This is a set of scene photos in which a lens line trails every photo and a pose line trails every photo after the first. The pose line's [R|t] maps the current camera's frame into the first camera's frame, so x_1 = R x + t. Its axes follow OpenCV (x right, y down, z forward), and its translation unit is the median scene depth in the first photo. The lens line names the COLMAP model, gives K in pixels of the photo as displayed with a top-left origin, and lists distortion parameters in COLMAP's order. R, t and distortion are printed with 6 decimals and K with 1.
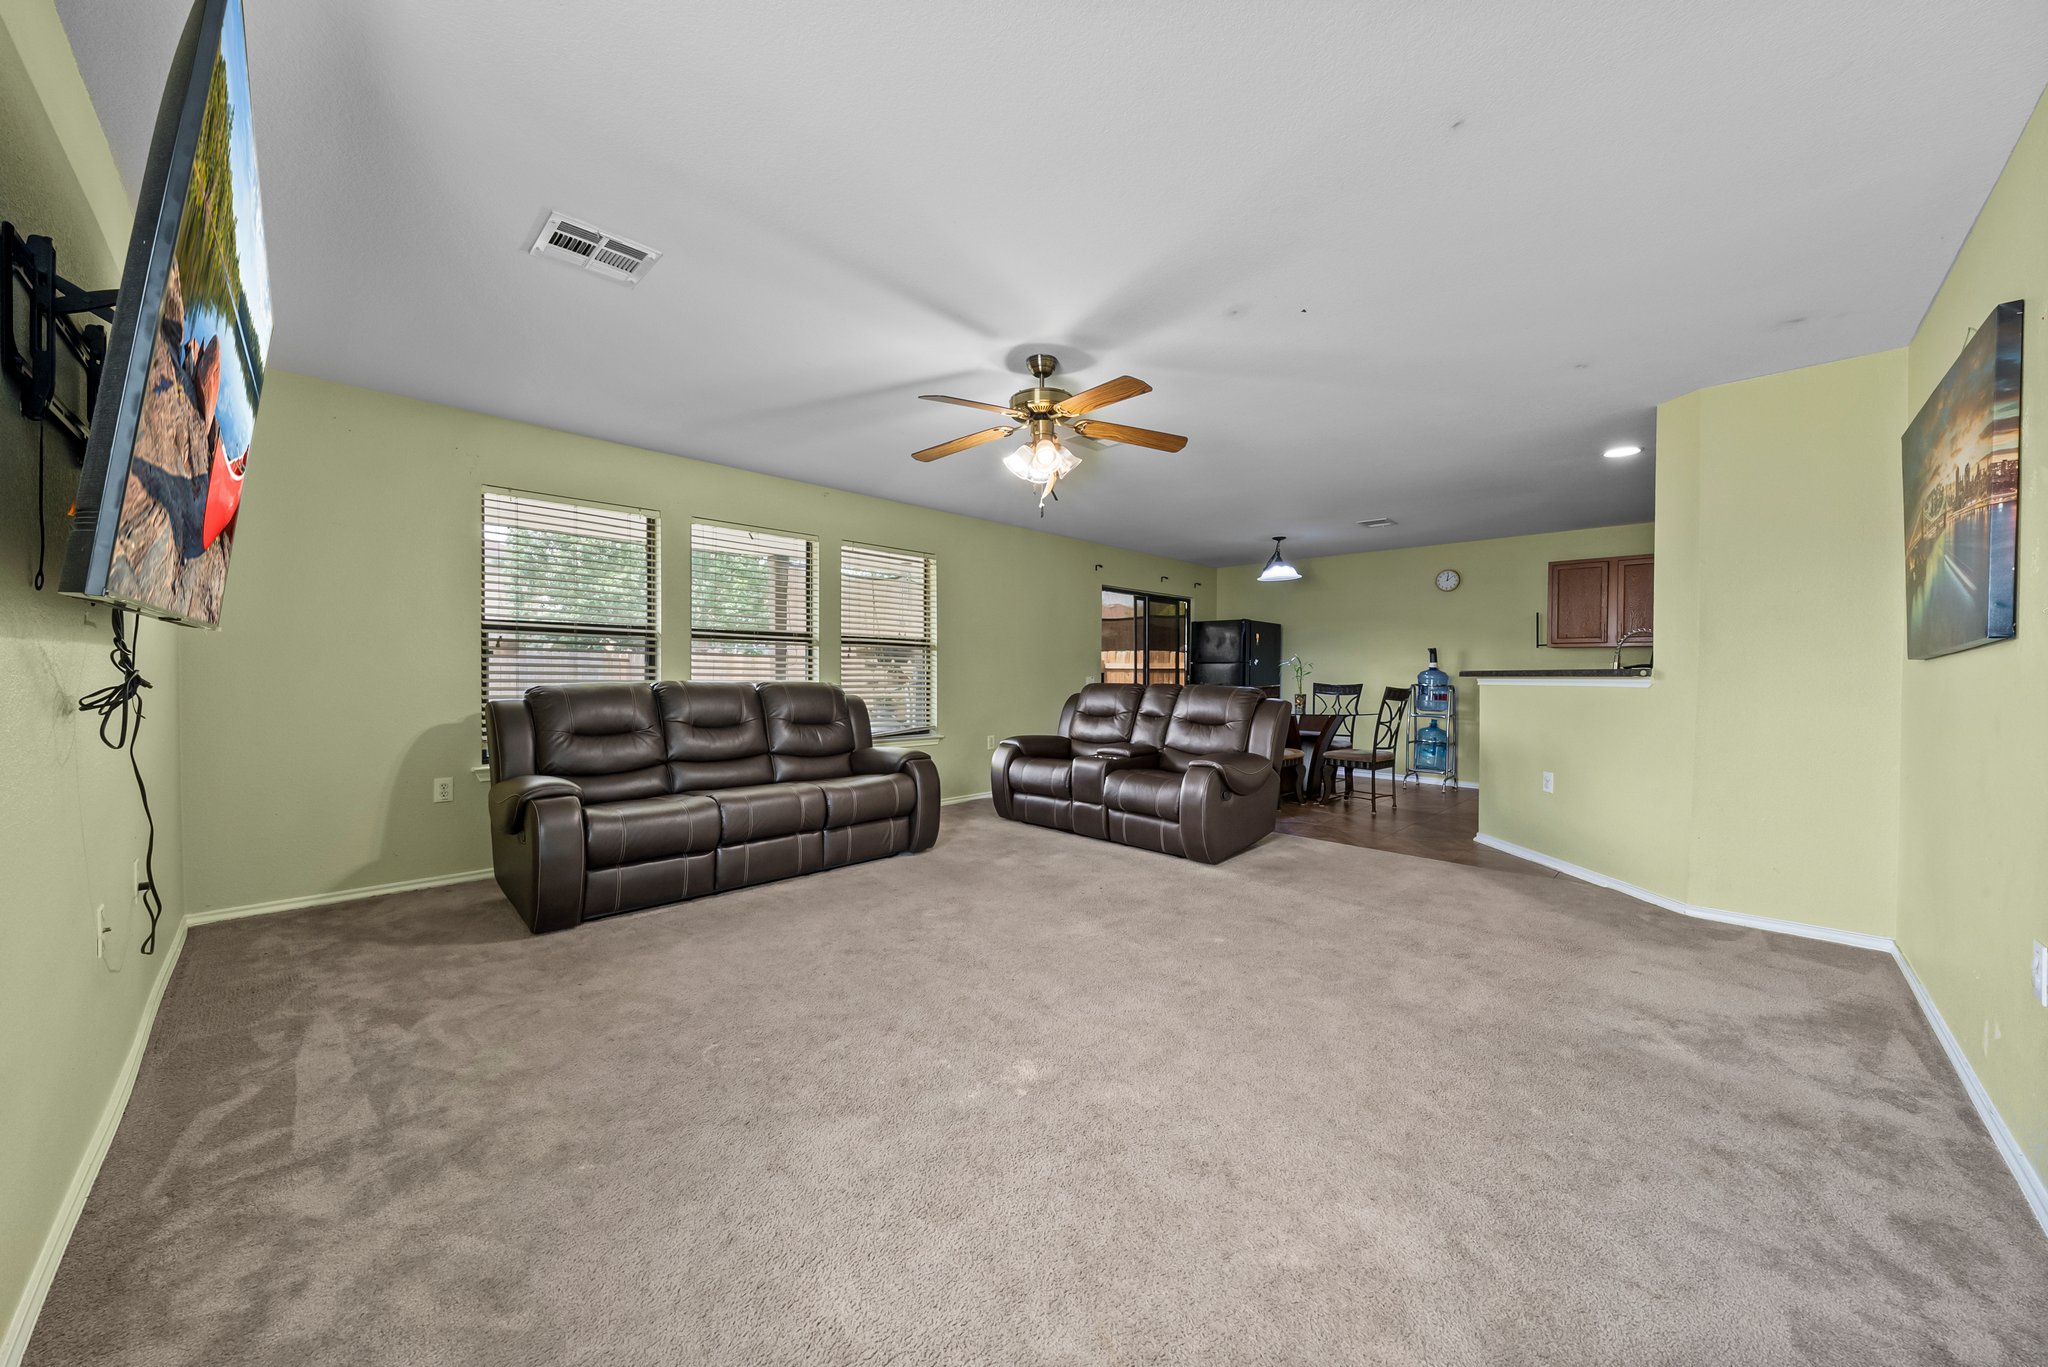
lens RADIAL K [[735.6, 0, 1023.2], [0, 735.6, 680.9], [0, 0, 1]] dist [-0.001017, -0.000058]
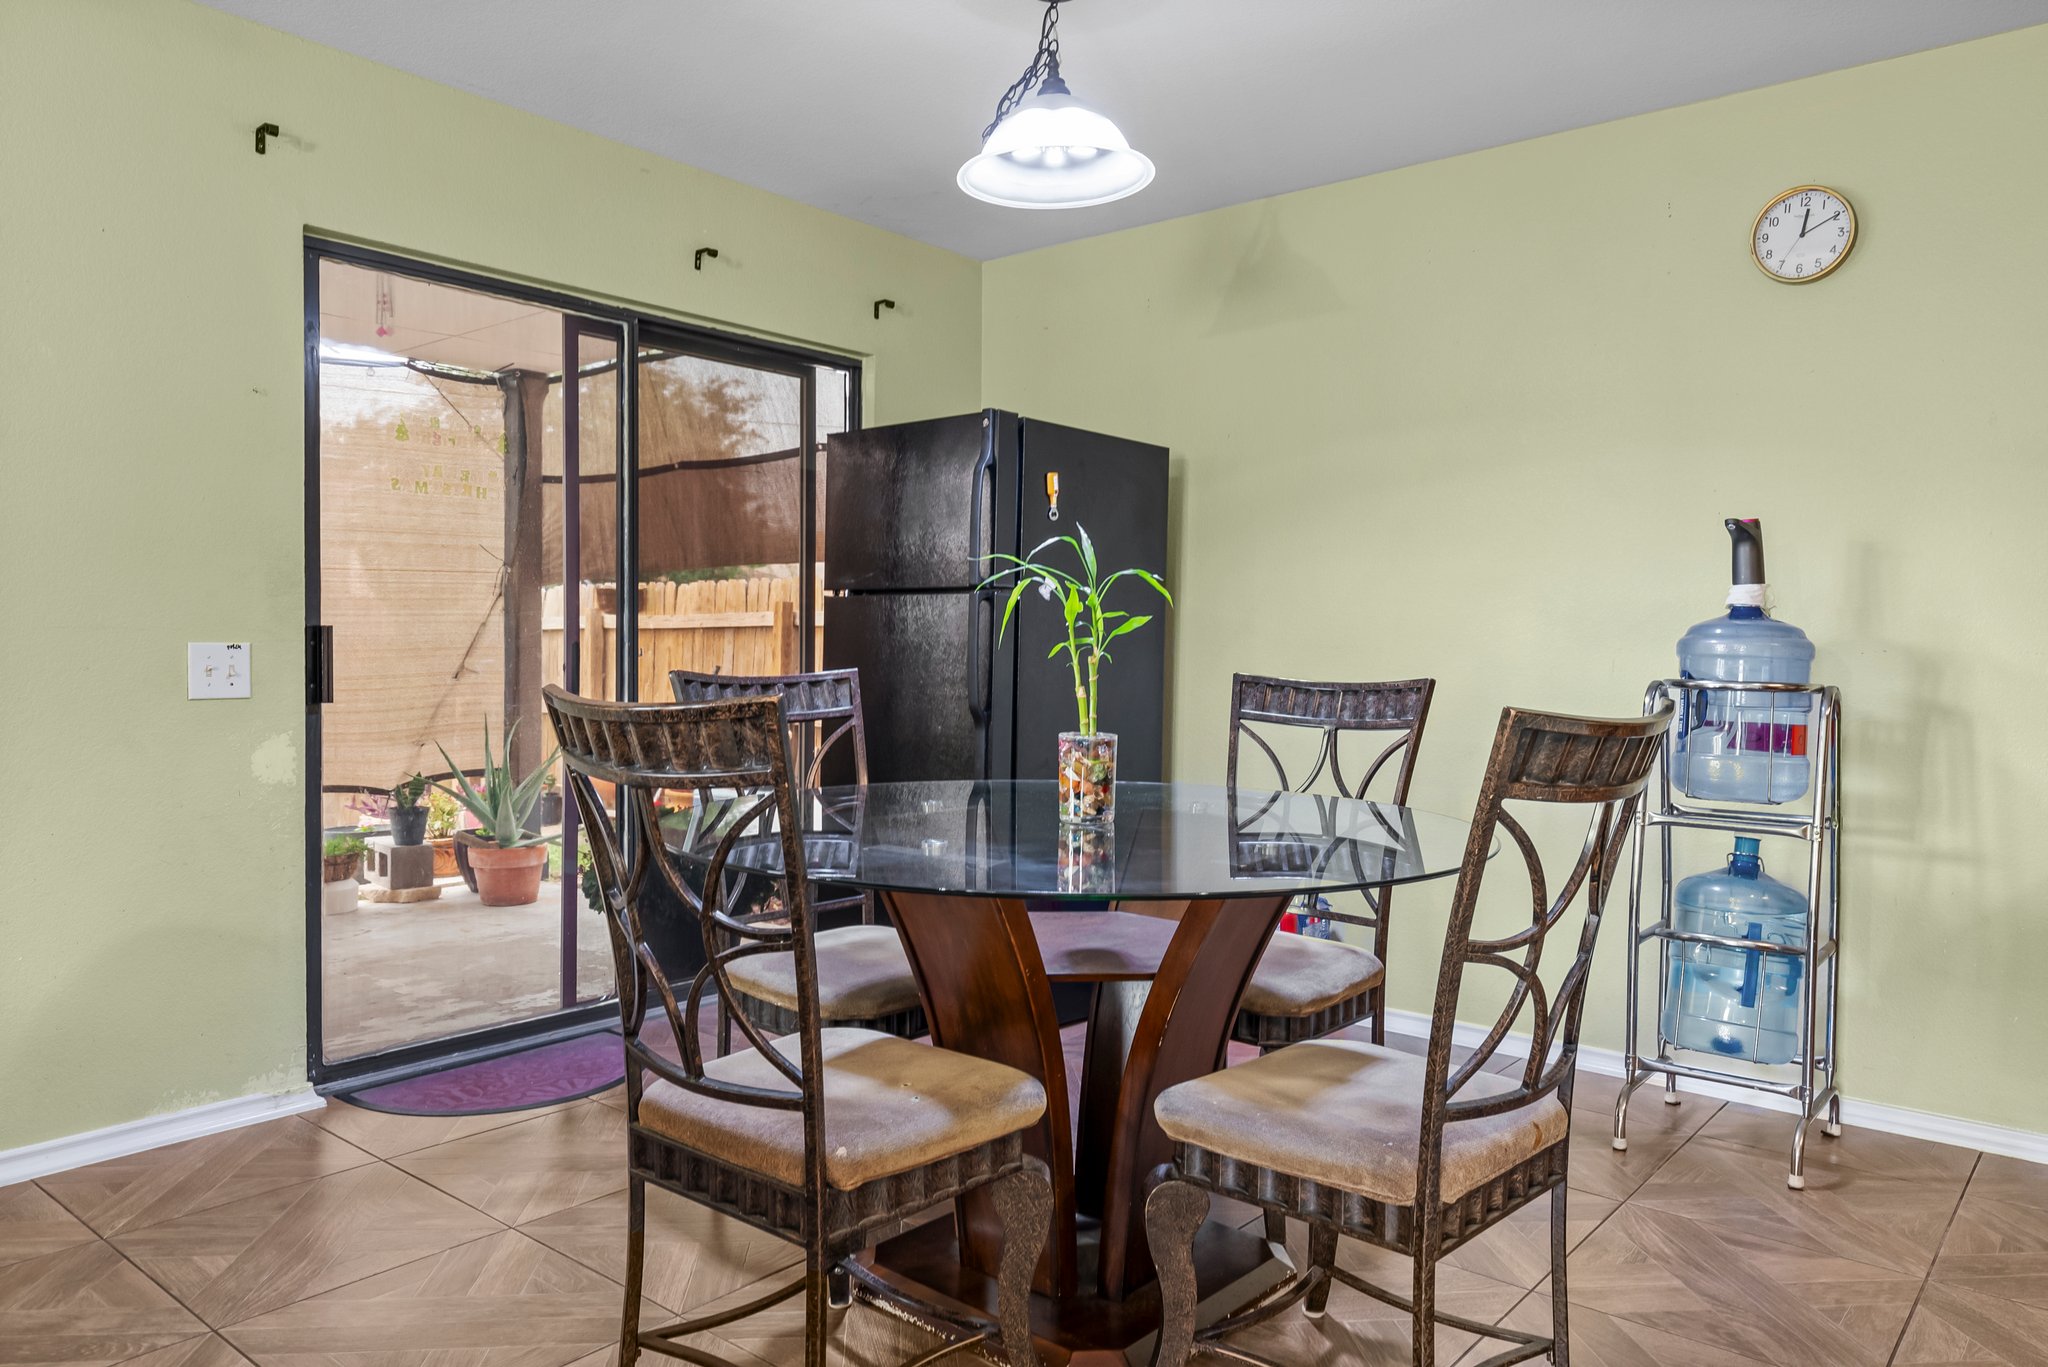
lens RADIAL K [[1394.8, 0, 1028.4], [0, 1394.8, 681.3], [0, 0, 1]] dist [0.007971, 0.001993]
pose [[0.996883, 0.000362, 0.078899, 0.452375], [-0.001684, 0.999859, 0.016697, -0.002772], [-0.078882, -0.016778, 0.996743, 0.875937]]
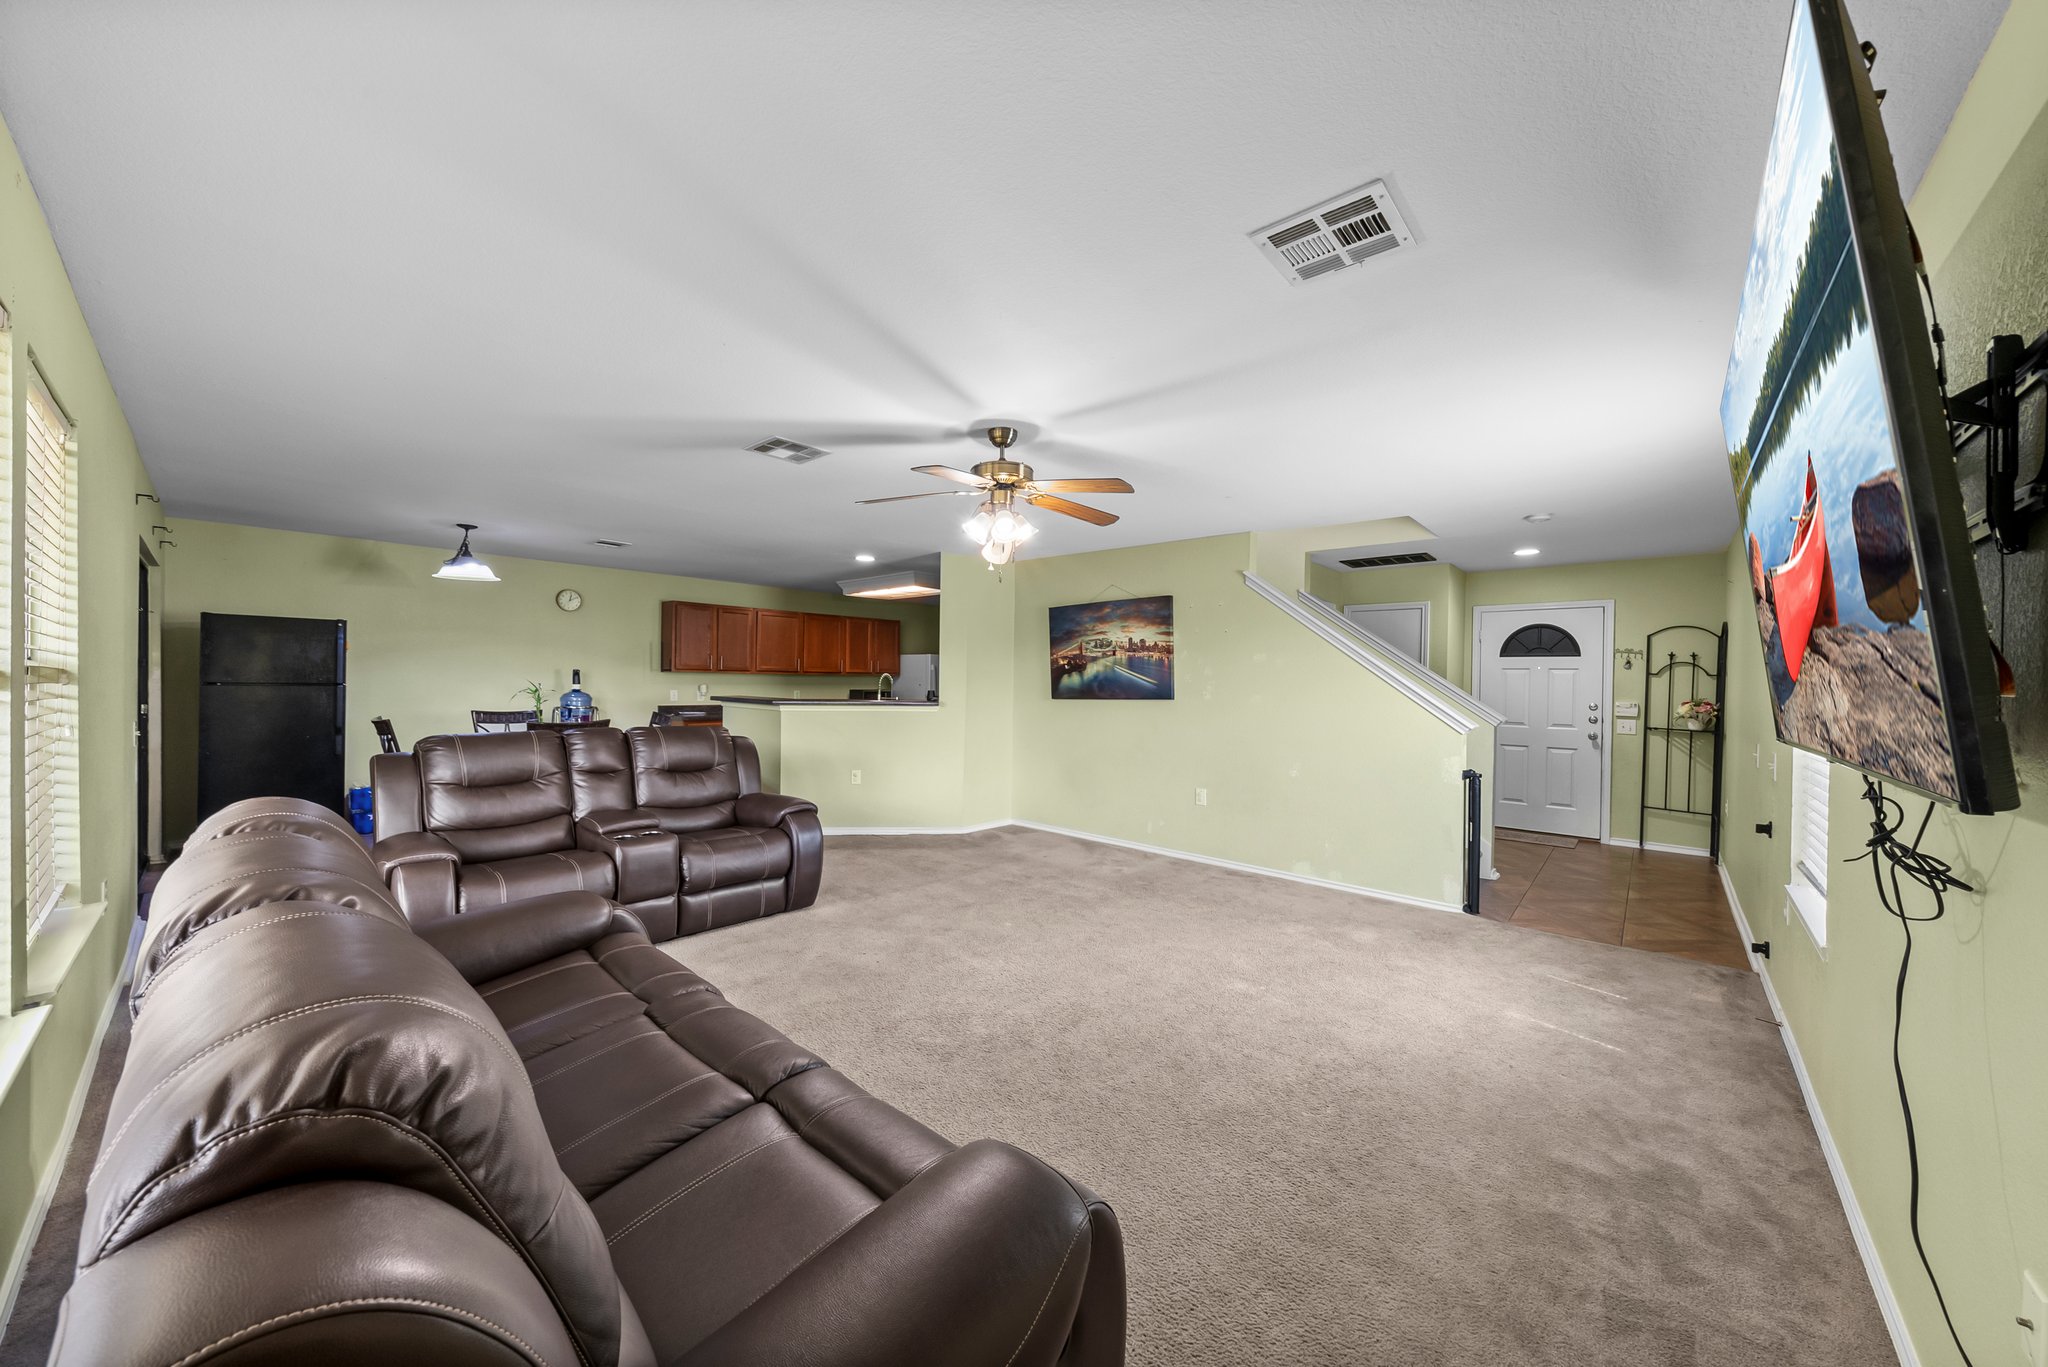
lens RADIAL K [[710.2, 0, 1041.2], [0, 710.2, 685.9], [0, 0, 1]] dist [0.000203, -0.000056]
pose [[-0.067593, -0.017557, 0.997558, -0.638115], [-0.003440, 0.999843, 0.017364, -0.061346], [-0.997707, -0.002257, -0.067643, 0.658352]]
